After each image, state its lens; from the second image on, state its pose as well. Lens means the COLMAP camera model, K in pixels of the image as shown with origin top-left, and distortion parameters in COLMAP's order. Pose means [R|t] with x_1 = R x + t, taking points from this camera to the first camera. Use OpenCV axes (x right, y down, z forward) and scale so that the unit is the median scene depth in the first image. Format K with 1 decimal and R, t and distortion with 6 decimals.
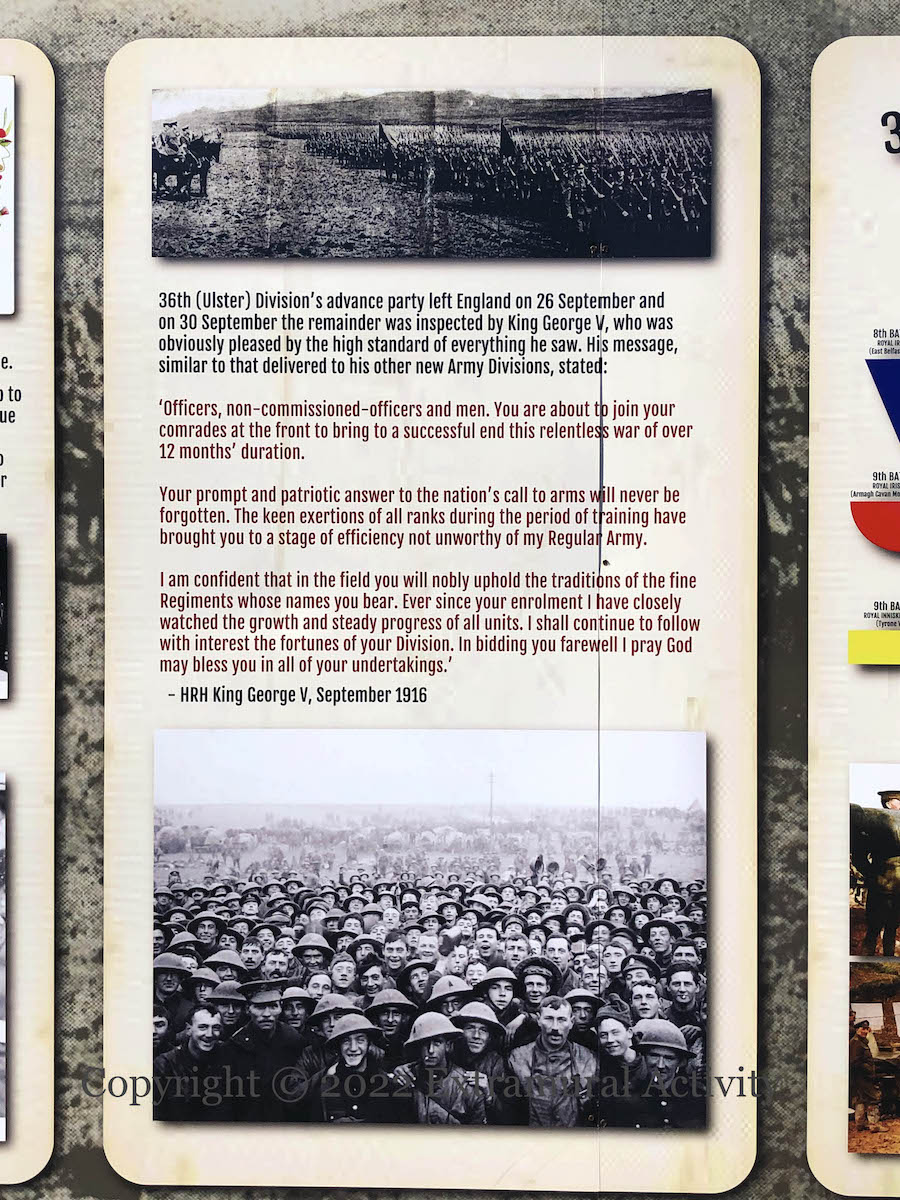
lens RADIAL K [[1507.3, 0, 449.8], [0, 1507.3, 598.3], [0, 0, 1]] dist [0.015978, 0.000000]
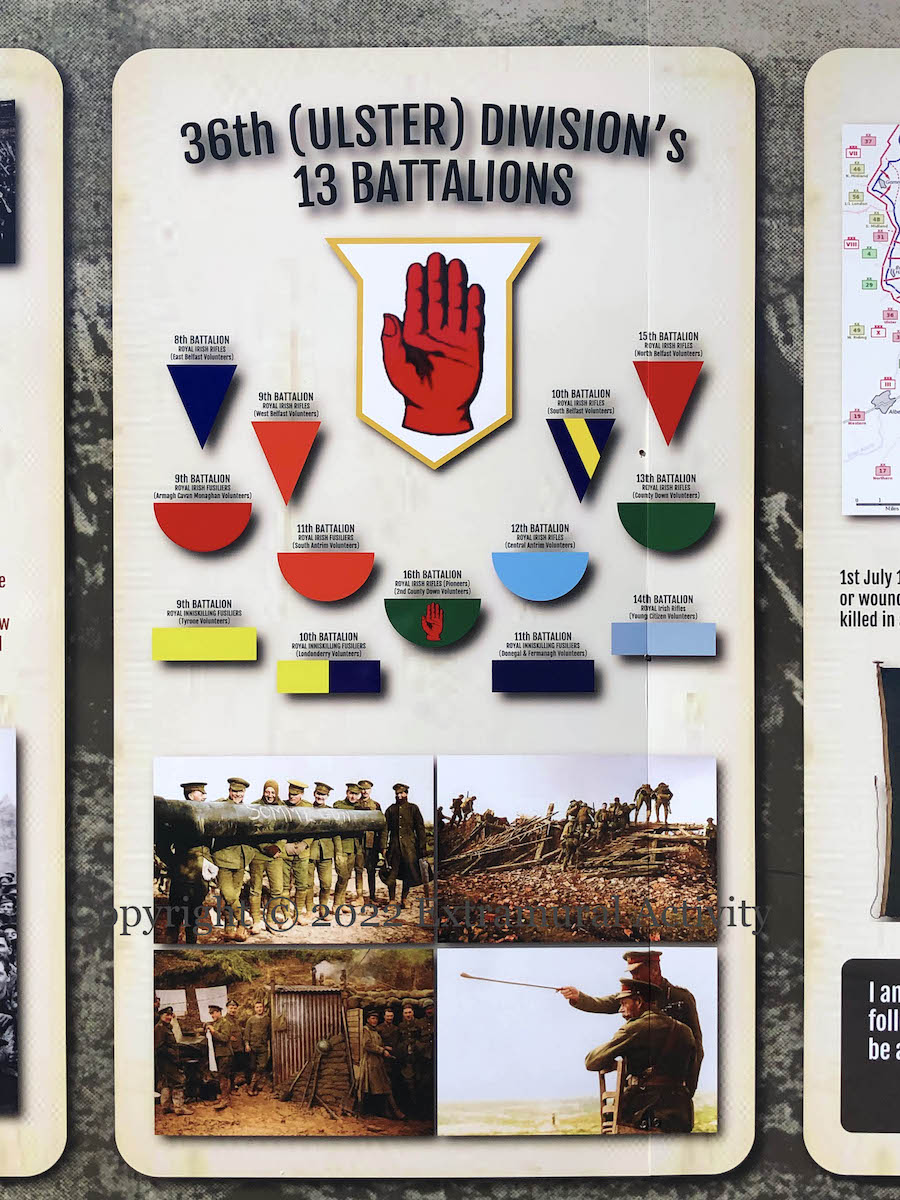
lens RADIAL K [[1507.3, 0, 450.0], [0, 1507.3, 602.6], [0, 0, 1]] dist [0.015978, 0.000000]
pose [[0.999718, -0.006344, 0.022901, 0.563699], [0.006211, 0.999963, 0.005906, -0.001102], [-0.022937, -0.005762, 0.999720, -0.040767]]
